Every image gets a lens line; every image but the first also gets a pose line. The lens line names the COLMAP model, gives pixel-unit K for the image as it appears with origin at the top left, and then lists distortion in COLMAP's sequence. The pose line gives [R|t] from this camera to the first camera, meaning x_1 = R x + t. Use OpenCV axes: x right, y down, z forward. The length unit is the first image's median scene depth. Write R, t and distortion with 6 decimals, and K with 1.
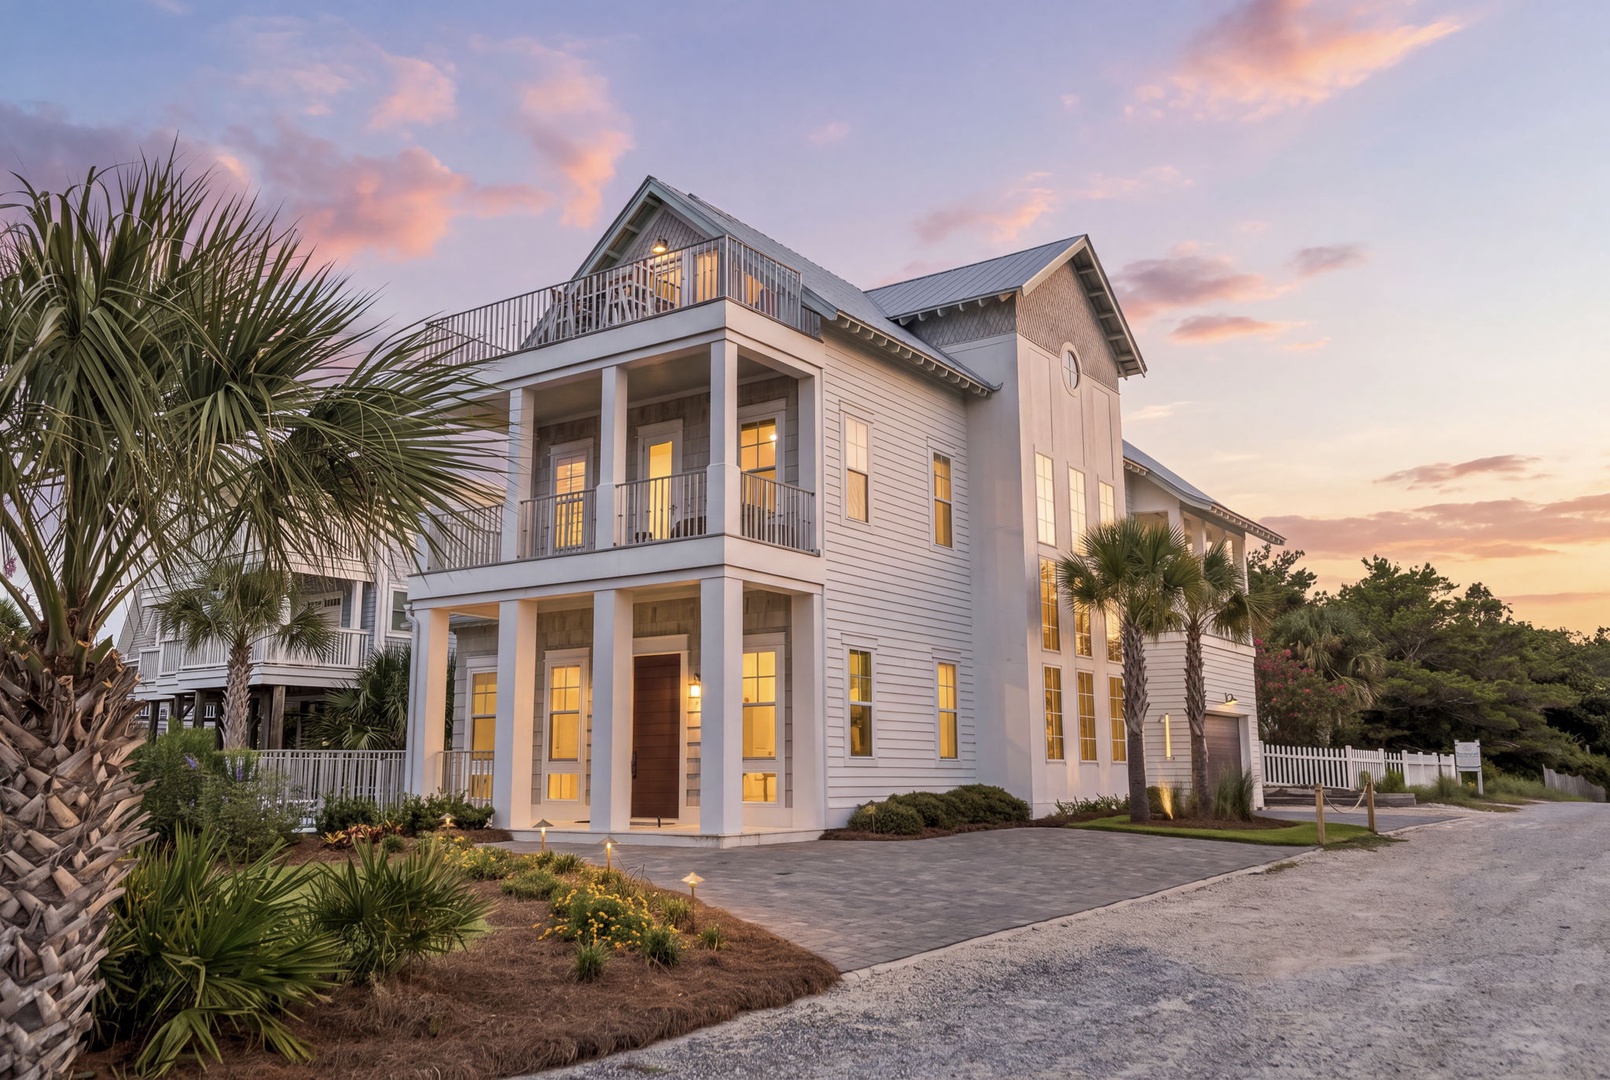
lens RADIAL K [[1263.9, 0, 797.9], [0, 1263.9, 536.3], [0, 0, 1]] dist [0.007237, 0.020385]
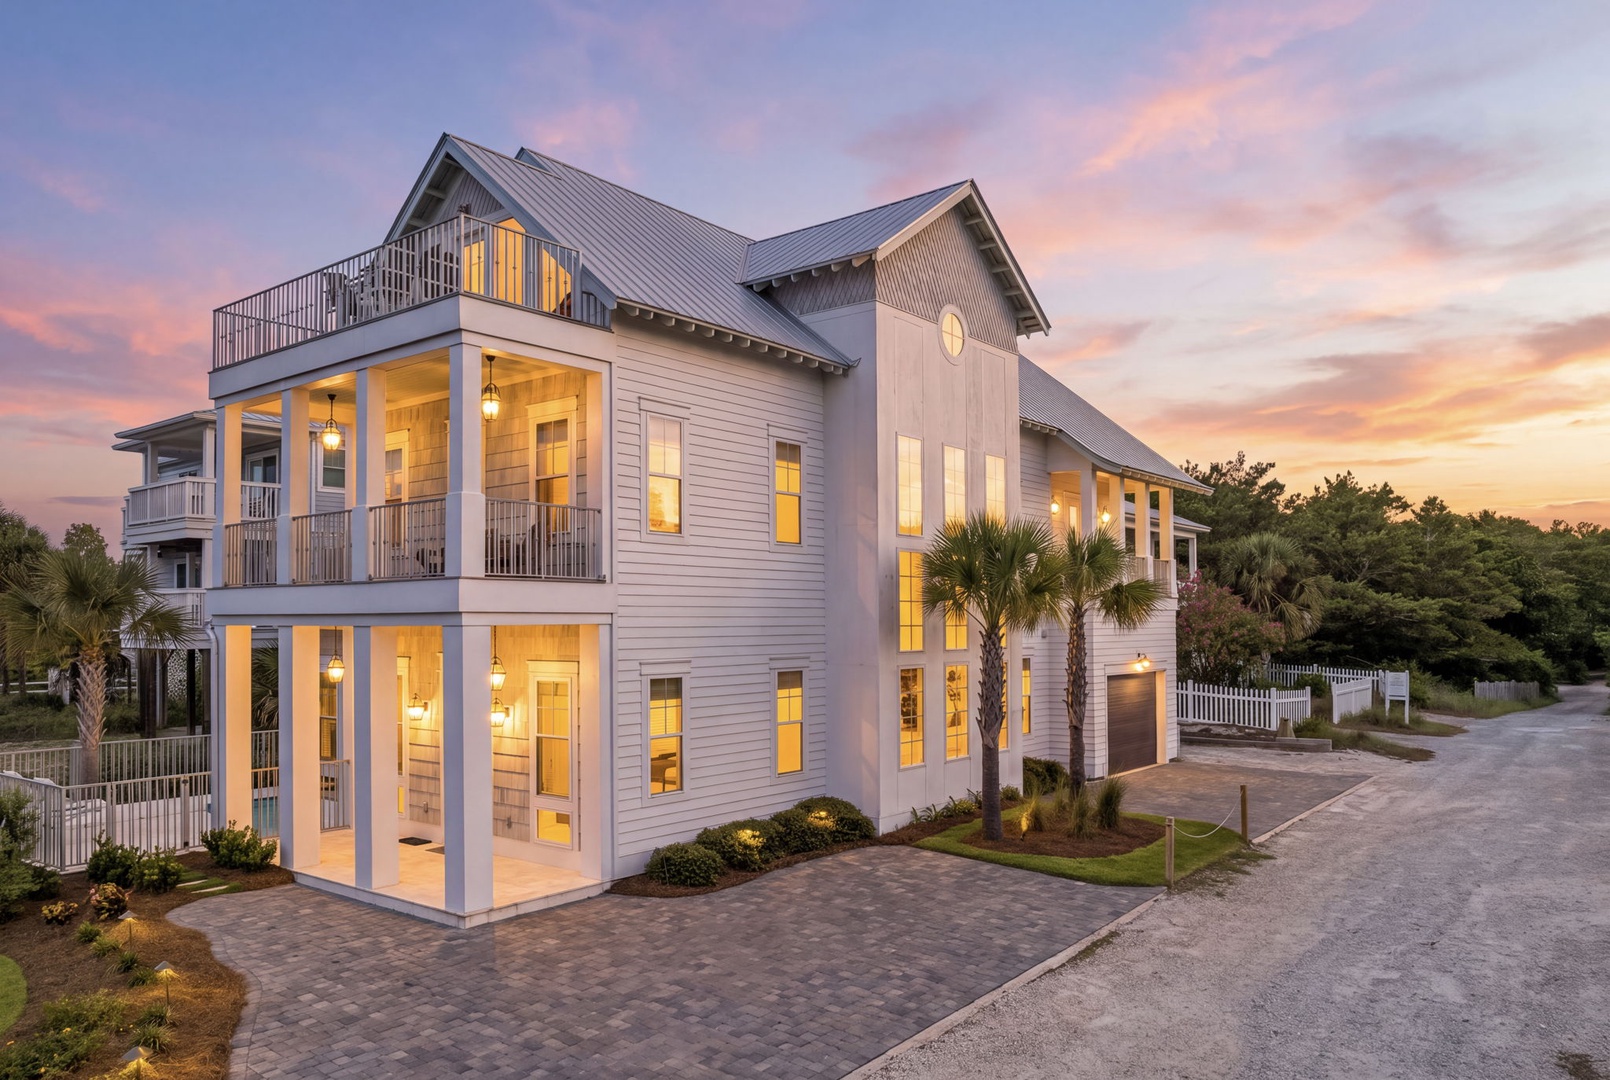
lens RADIAL K [[1101.4, 0, 816.8], [0, 1101.4, 603.1], [0, 0, 1]] dist [-0.024129, -0.009537]
pose [[0.999044, -0.006160, -0.043289, 0.160747], [0.013219, 0.986249, 0.164738, -0.077291], [0.041678, -0.165153, 0.985387, 0.192514]]
